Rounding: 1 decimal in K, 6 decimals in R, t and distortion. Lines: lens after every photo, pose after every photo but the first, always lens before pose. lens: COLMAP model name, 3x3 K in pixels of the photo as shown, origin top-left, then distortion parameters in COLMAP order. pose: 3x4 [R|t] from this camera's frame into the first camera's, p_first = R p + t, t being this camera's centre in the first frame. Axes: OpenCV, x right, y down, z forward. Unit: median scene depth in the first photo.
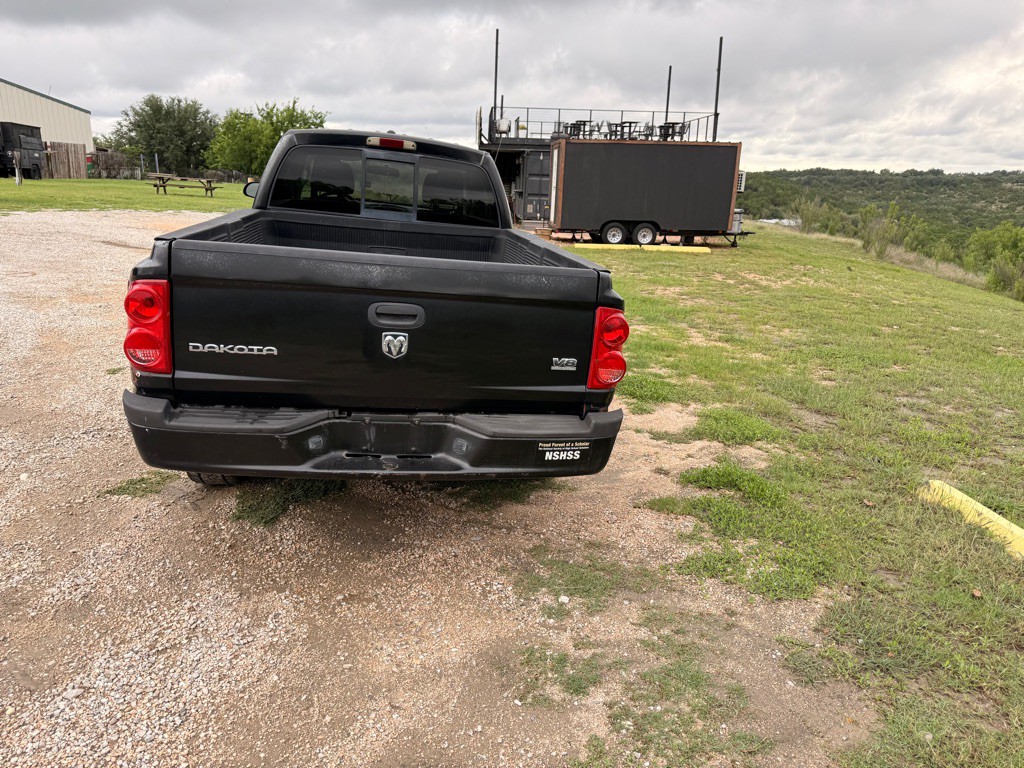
lens RADIAL K [[718.0, 0, 512.6], [0, 718.0, 392.6], [0, 0, 1]] dist [0.083997, -0.107413]
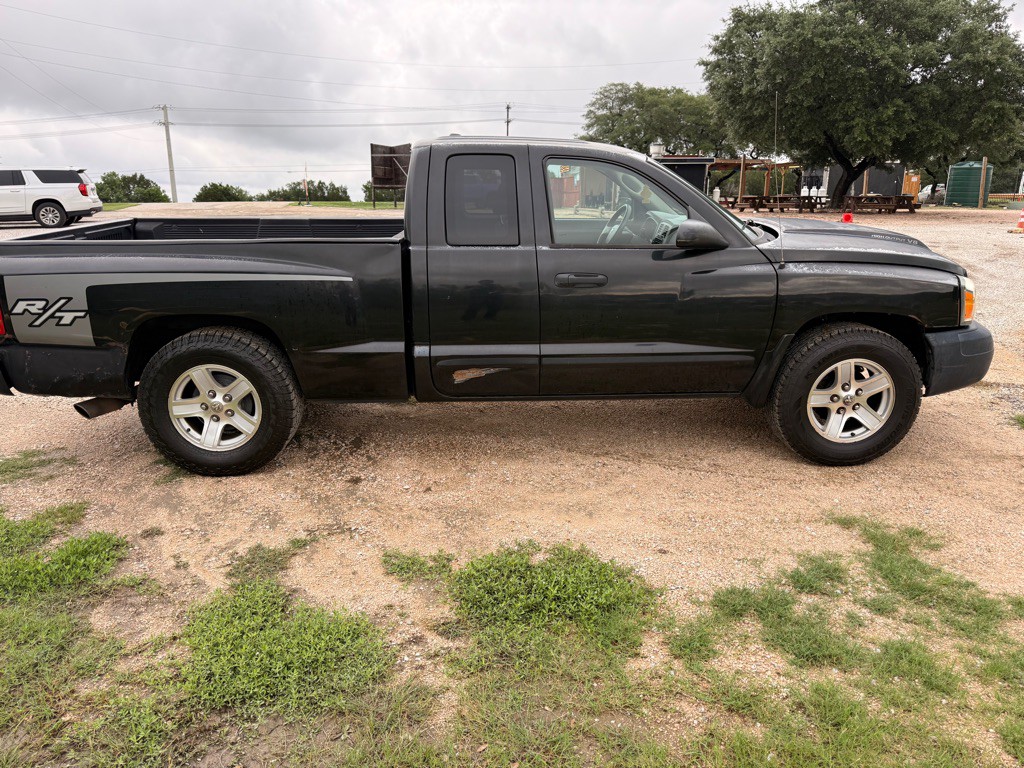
lens RADIAL K [[727.2, 0, 507.5], [0, 727.2, 388.2], [0, 0, 1]] dist [0.035099, -0.045476]
pose [[-0.156253, 0.213805, -0.964299, 1.003191], [-0.282056, 0.925979, 0.251013, -0.395707], [0.946588, 0.311207, -0.084382, 1.575787]]
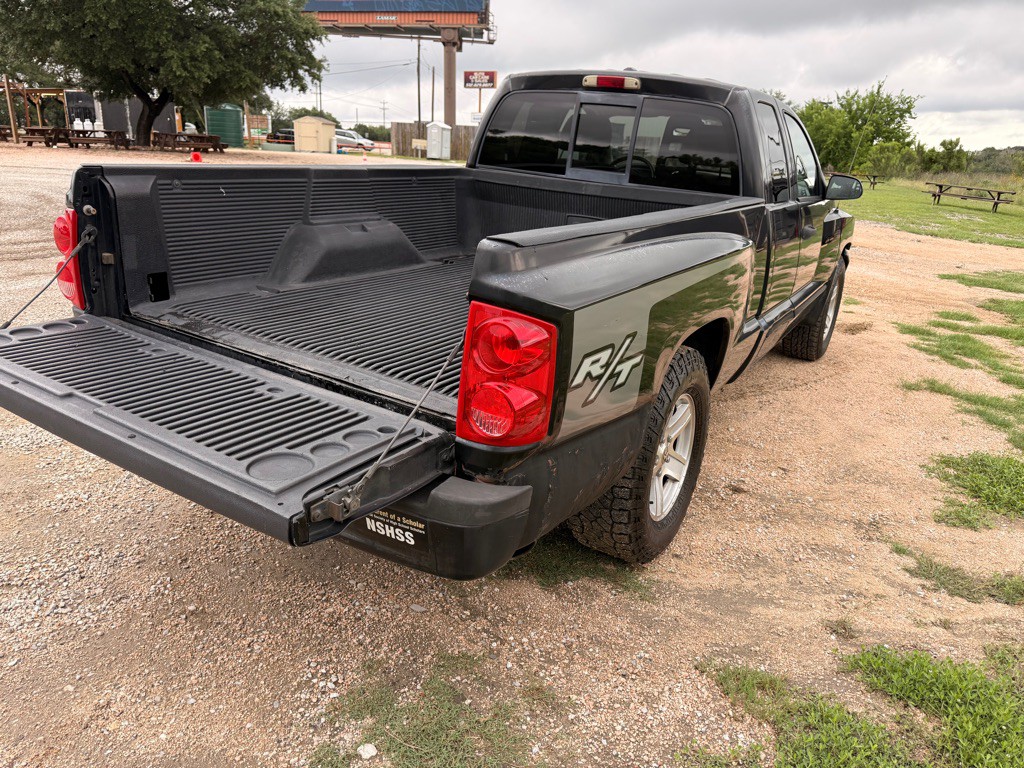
lens RADIAL K [[727.2, 0, 507.5], [0, 727.2, 388.2], [0, 0, 1]] dist [0.035099, -0.045476]
pose [[0.739618, 0.201681, -0.642099, 0.388493], [-0.200820, 0.976717, 0.075464, -0.074189], [0.642369, 0.073132, 0.762899, 0.434144]]
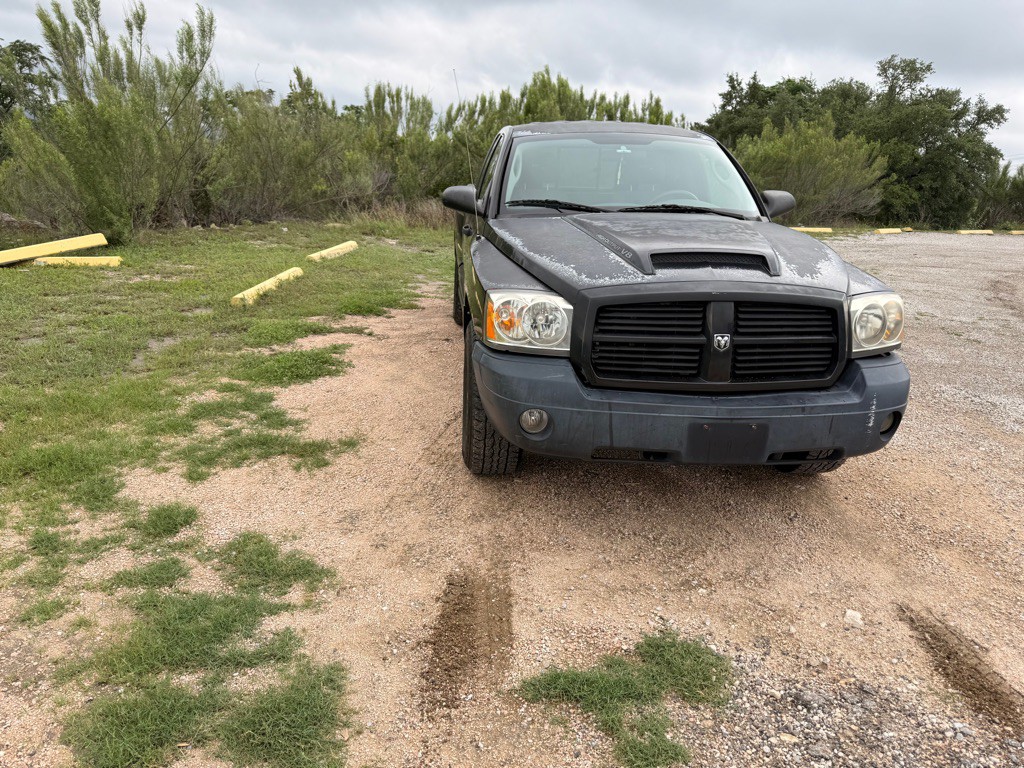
lens RADIAL K [[717.9, 0, 506.0], [0, 717.9, 392.7], [0, 0, 1]] dist [0.091915, -0.130131]
pose [[-0.987548, -0.143437, 0.064613, -0.224294], [-0.082380, 0.821403, 0.564368, -0.813414], [-0.134025, 0.552017, -0.822991, 2.775010]]
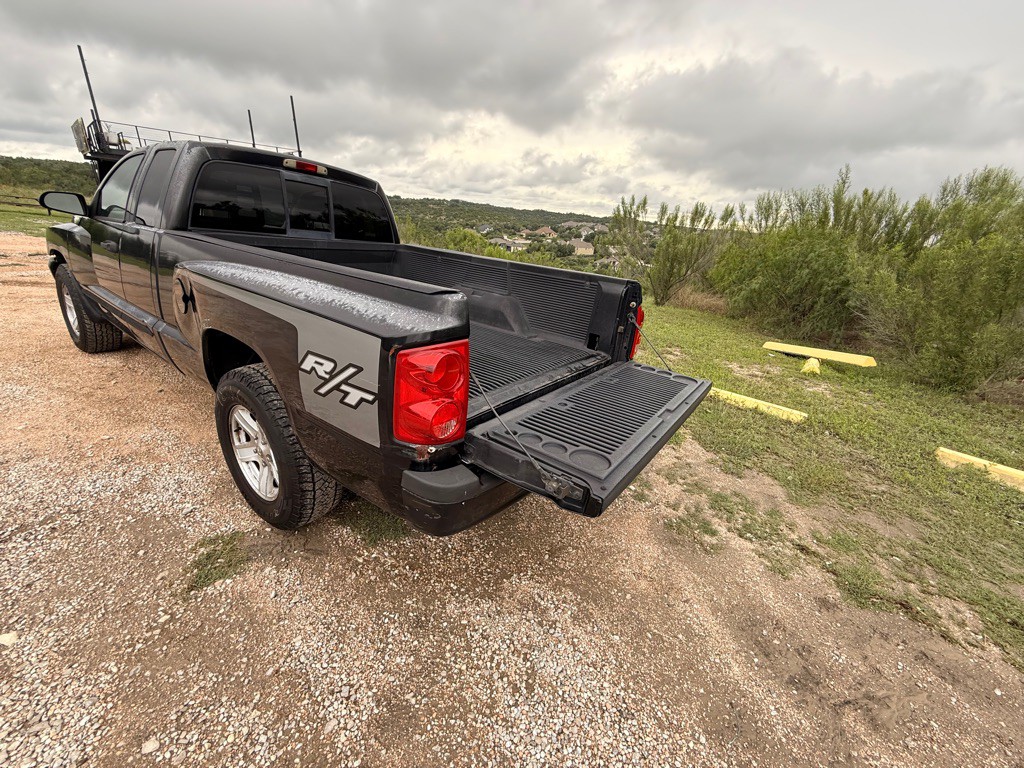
lens RADIAL K [[408.5, 0, 511.6], [0, 408.5, 382.7], [0, 0, 1]] dist [0.002472, -0.000232]
pose [[0.722375, -0.240355, 0.648386, -0.512409], [0.147060, 0.969598, 0.195585, -0.126651], [-0.675684, -0.045934, 0.735759, 0.394540]]
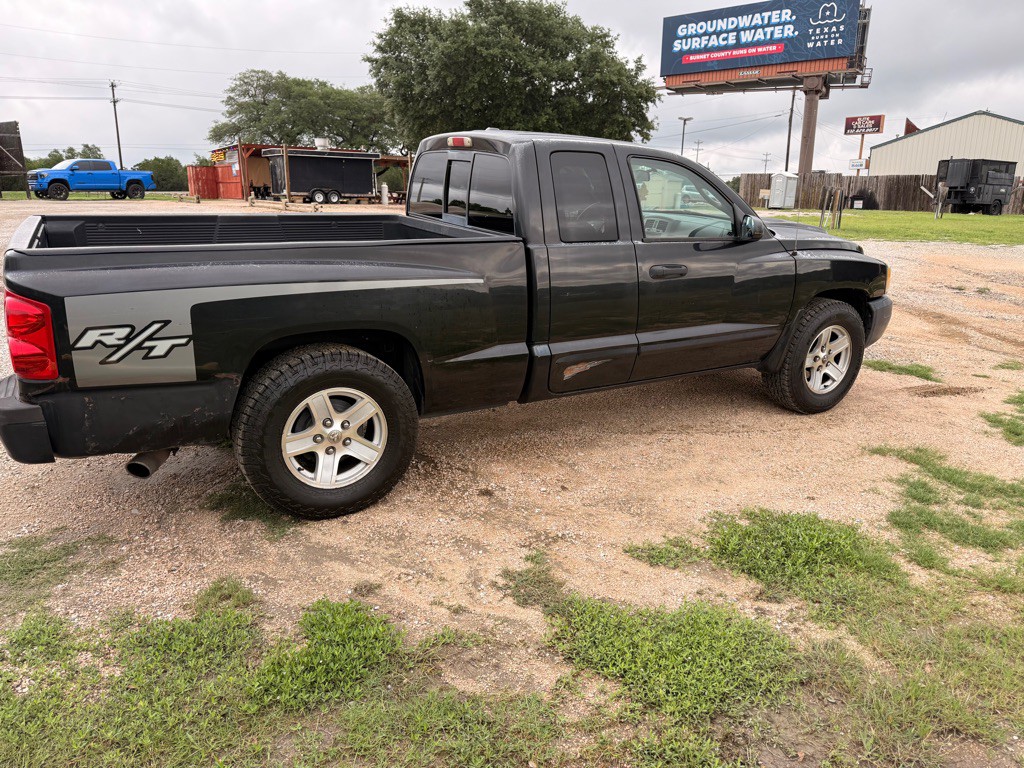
lens RADIAL K [[728.7, 0, 517.4], [0, 728.7, 386.9], [0, 0, 1]] dist [0.028794, -0.038502]
pose [[0.337891, 0.208506, -0.917799, 0.948909], [-0.262498, 0.957335, 0.120848, -0.214405], [0.903839, 0.200087, 0.378208, 0.946189]]
